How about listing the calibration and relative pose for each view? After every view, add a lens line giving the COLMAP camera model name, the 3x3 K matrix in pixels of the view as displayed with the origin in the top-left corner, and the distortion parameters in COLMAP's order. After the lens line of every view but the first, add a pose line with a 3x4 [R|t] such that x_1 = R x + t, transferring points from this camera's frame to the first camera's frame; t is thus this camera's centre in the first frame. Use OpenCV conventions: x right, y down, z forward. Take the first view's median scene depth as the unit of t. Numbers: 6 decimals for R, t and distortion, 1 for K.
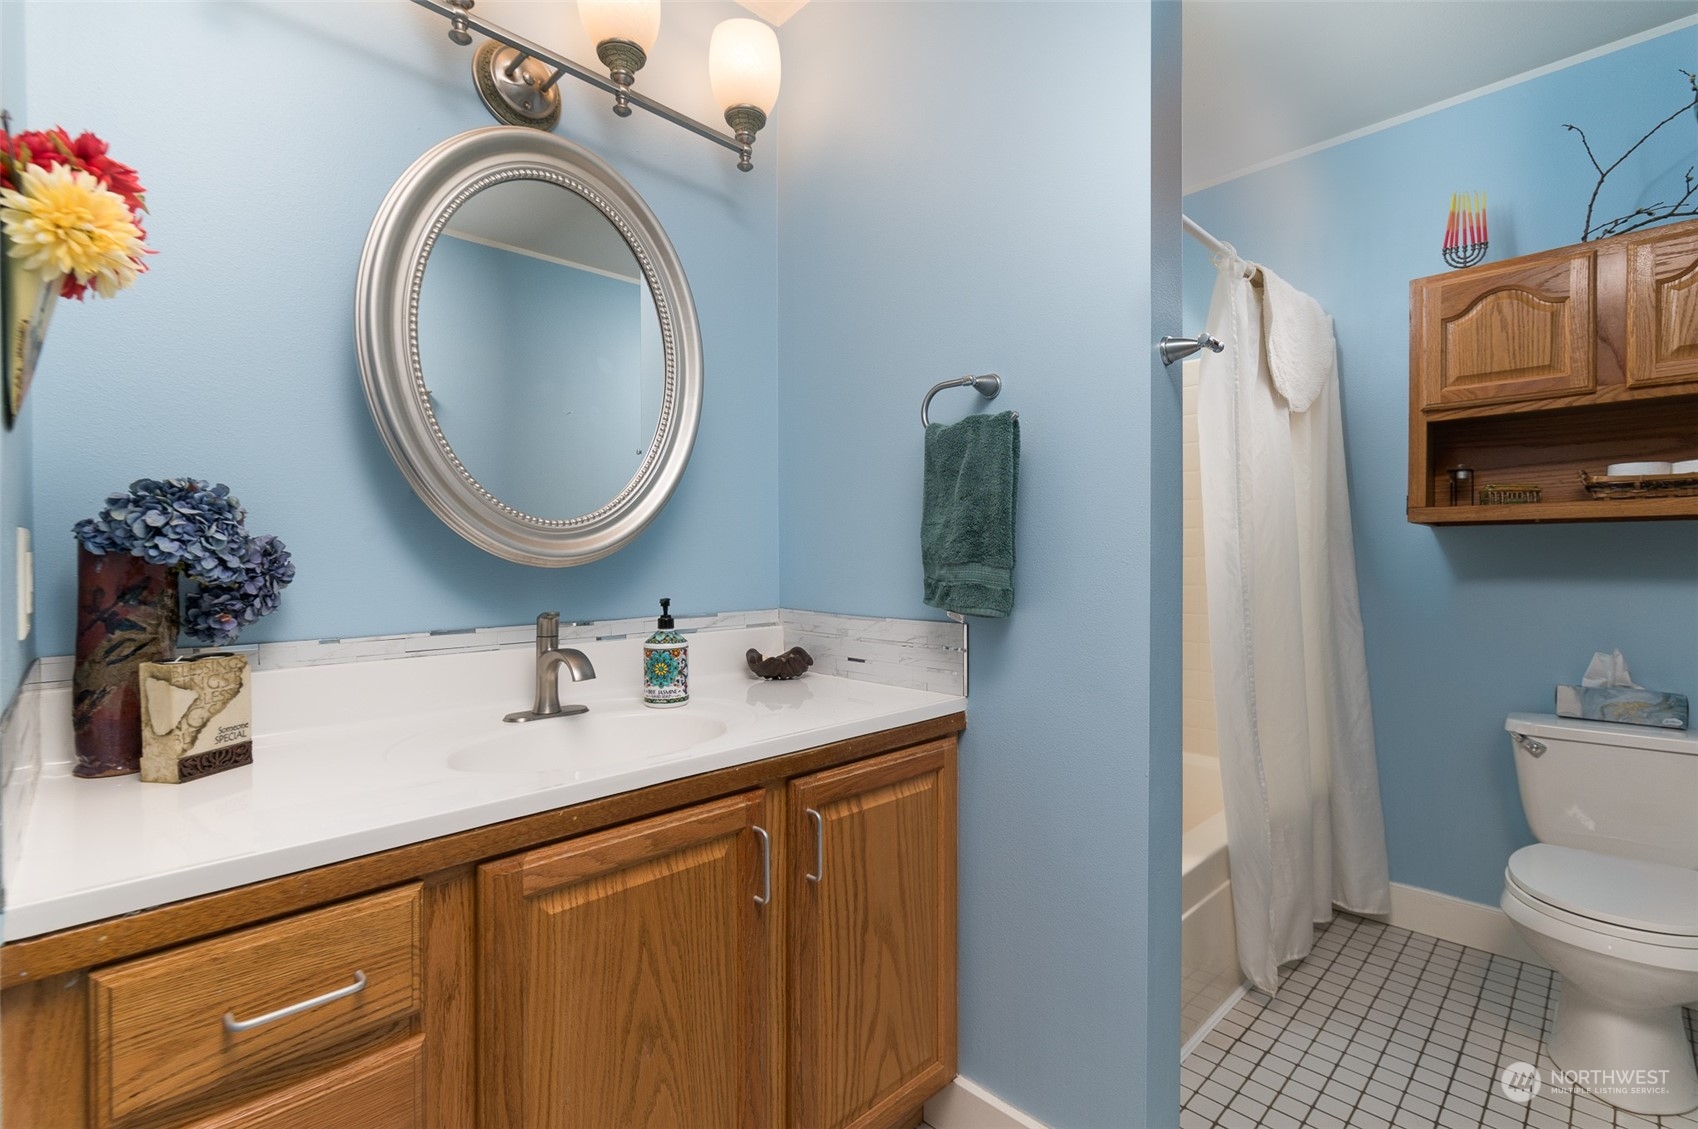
lens RADIAL K [[770.0, 0, 869.8], [0, 770.0, 564.7], [0, 0, 1]] dist [0.001053, 0.000716]
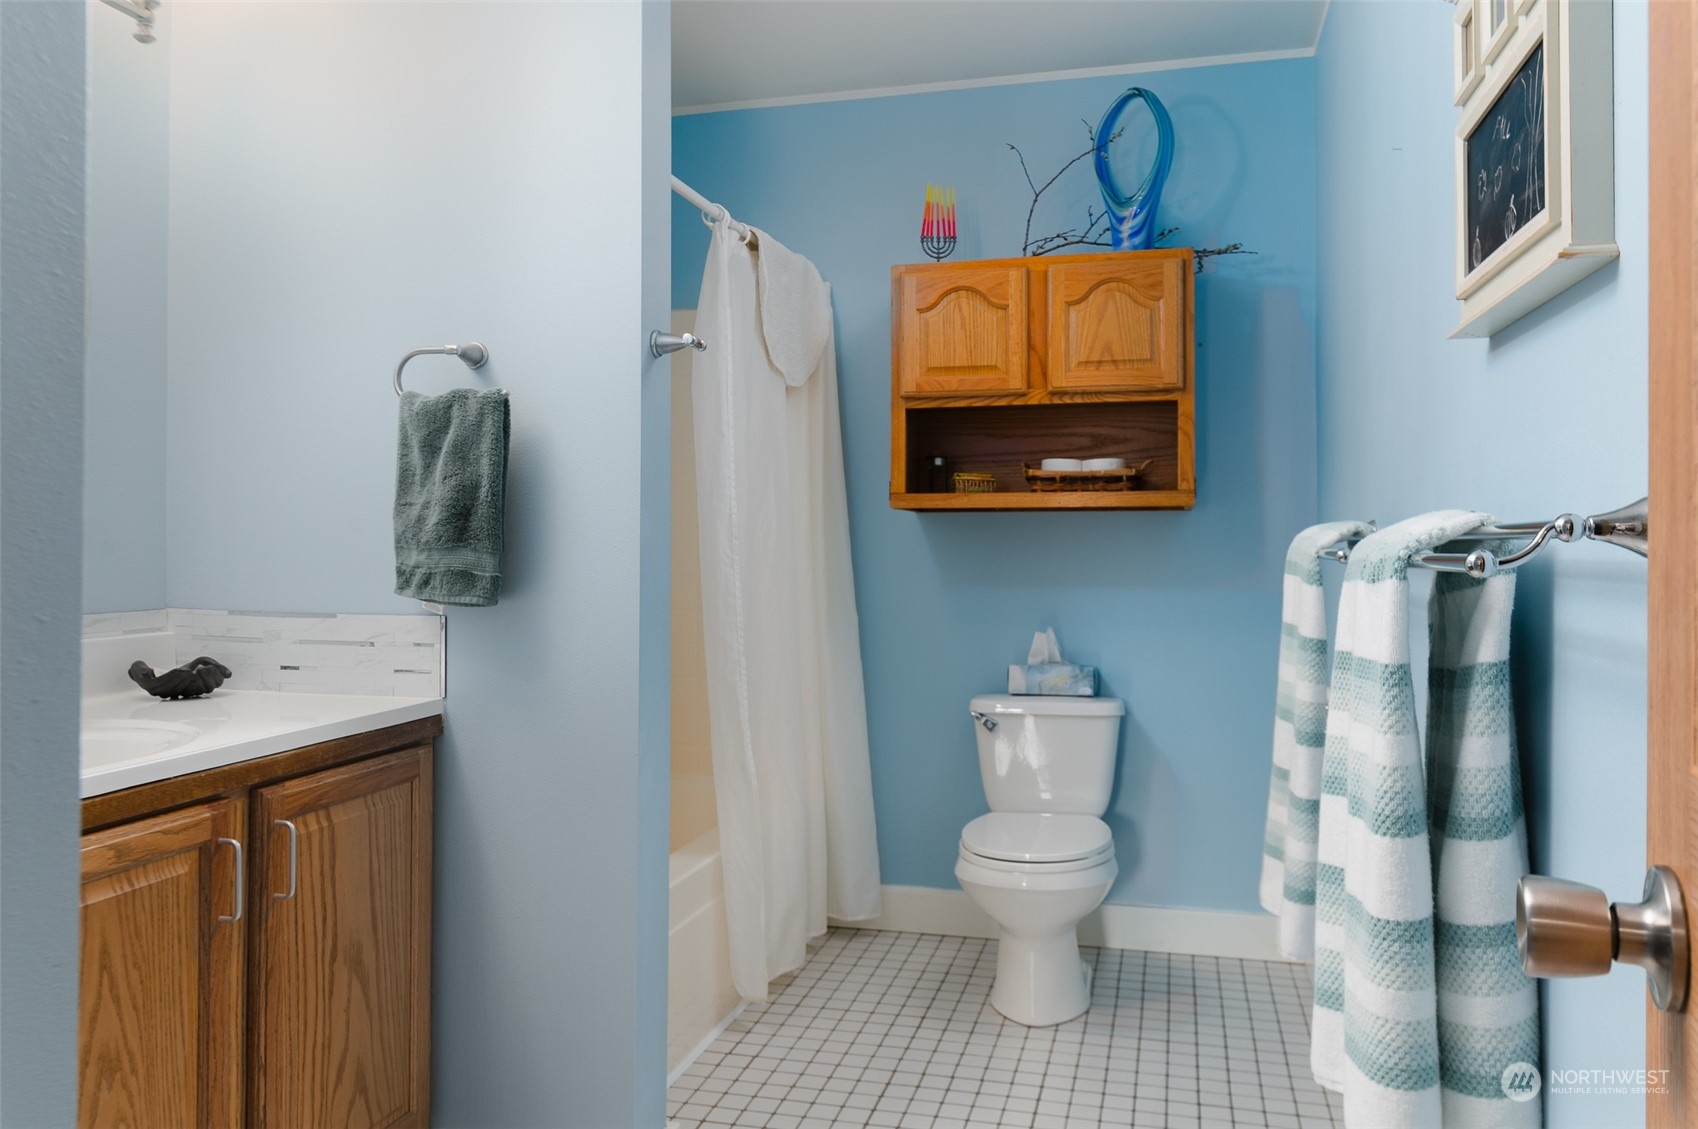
lens RADIAL K [[1208.2, 0, 852.7], [0, 1208.2, 539.3], [0, 0, 1]] dist [0.003538, 0.000048]
pose [[0.868343, 0.005763, 0.495931, -0.173606], [-0.000332, 0.999939, -0.011039, 0.003305], [-0.495965, 0.009421, 0.868292, -0.495751]]
